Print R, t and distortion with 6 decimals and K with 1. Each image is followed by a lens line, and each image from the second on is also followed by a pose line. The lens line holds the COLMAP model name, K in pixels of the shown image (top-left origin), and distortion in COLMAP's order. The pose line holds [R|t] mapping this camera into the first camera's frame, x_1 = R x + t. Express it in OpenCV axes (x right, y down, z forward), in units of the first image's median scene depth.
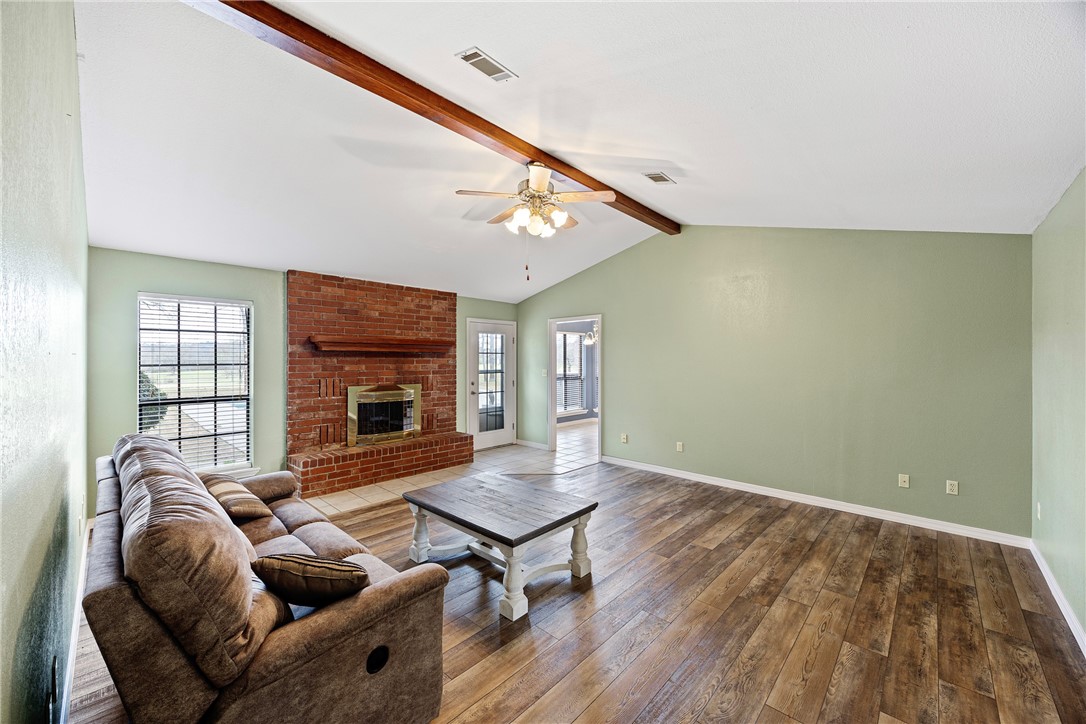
lens RADIAL K [[413.8, 0, 545.6], [0, 413.8, 358.9], [0, 0, 1]] dist [-0.009944, -0.000035]
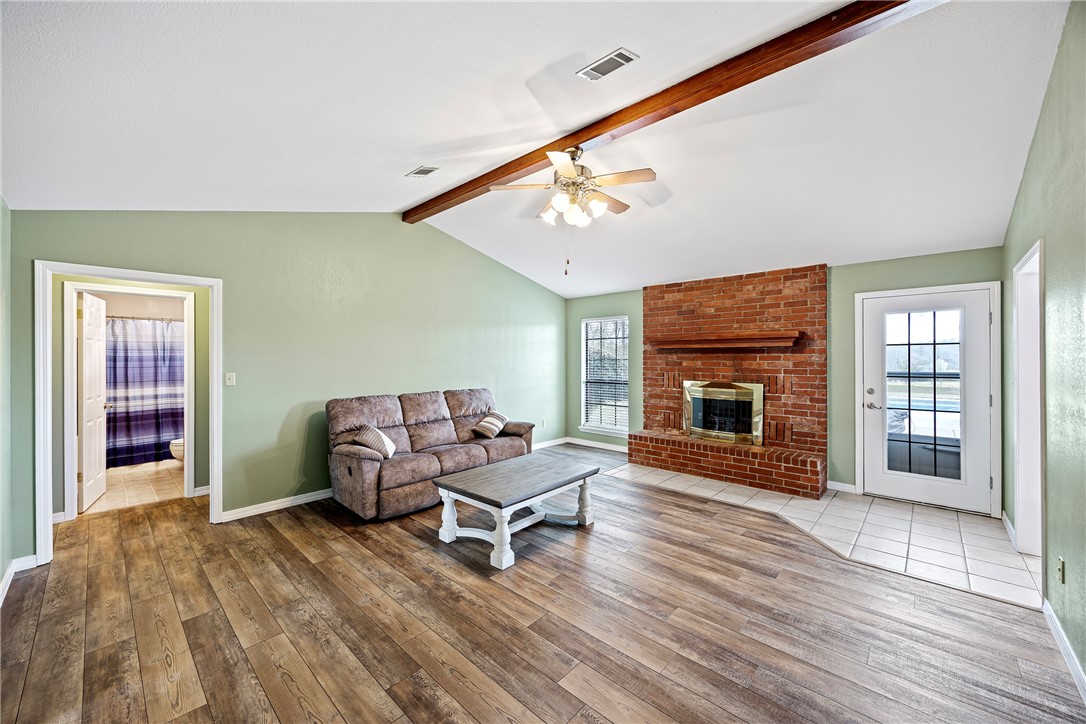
lens RADIAL K [[413.8, 0, 545.6], [0, 413.8, 358.9], [0, 0, 1]] dist [-0.009944, -0.000035]
pose [[0.009723, 0.004540, -0.999942, 0.631687], [0.004523, 0.999979, 0.004584, 0.002659], [0.999942, -0.004567, 0.009703, 0.631201]]
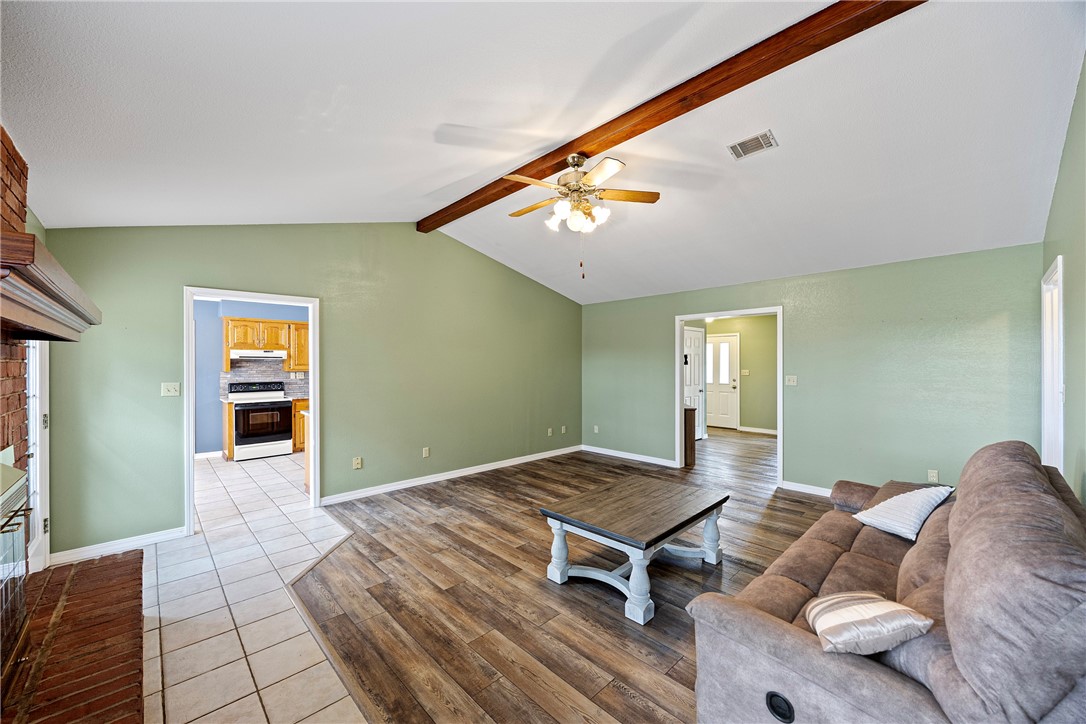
lens RADIAL K [[413.8, 0, 545.6], [0, 413.8, 358.9], [0, 0, 1]] dist [-0.009944, -0.000035]
pose [[0.053019, 0.010895, 0.998534, -0.668485], [0.002037, 0.999937, -0.011019, 0.003467], [-0.998591, 0.002618, 0.052993, 0.695934]]
